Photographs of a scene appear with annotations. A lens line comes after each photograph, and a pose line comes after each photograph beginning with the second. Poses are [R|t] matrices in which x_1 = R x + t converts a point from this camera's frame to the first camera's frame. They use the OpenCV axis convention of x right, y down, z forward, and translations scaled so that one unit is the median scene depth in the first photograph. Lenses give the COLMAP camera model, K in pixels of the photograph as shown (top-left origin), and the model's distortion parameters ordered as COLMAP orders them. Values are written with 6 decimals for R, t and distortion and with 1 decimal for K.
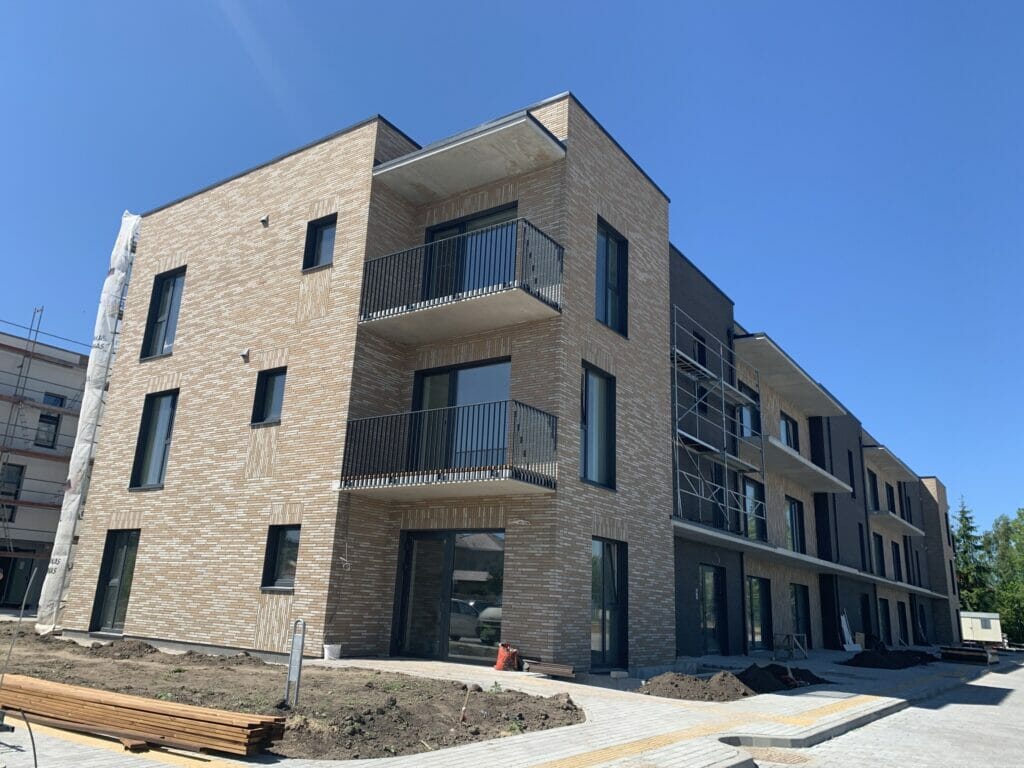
lens RADIAL K [[762.7, 0, 512.0], [0, 762.7, 384.0], [0, 0, 1]] dist [0.092357, -0.184593]
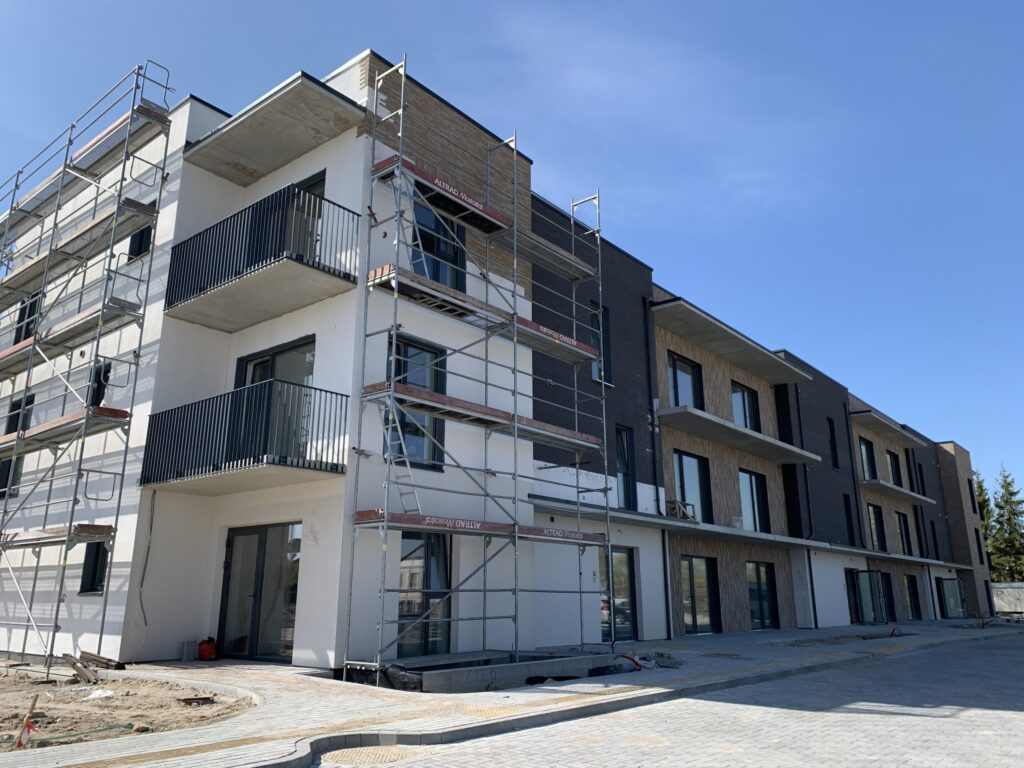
lens RADIAL K [[762.7, 0, 512.0], [0, 762.7, 384.0], [0, 0, 1]] dist [0.092357, -0.184593]
pose [[0.995329, -0.068370, -0.068156, 0.133370], [0.068706, 0.997634, 0.002600, 0.016999], [0.067817, -0.007271, 0.997671, 0.034080]]
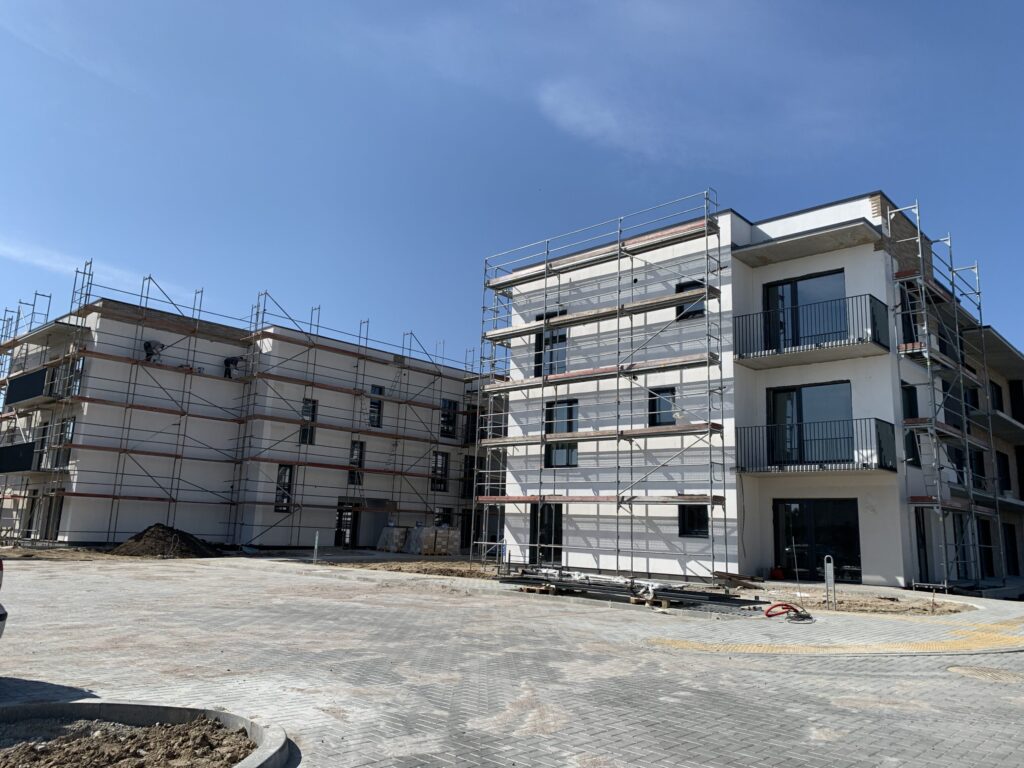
lens RADIAL K [[762.7, 0, 512.0], [0, 762.7, 384.0], [0, 0, 1]] dist [0.092357, -0.184593]
pose [[0.988866, -0.038957, -0.143622, -0.196456], [0.050064, 0.995960, 0.074552, -0.078382], [0.140137, -0.080912, 0.986821, -0.251675]]
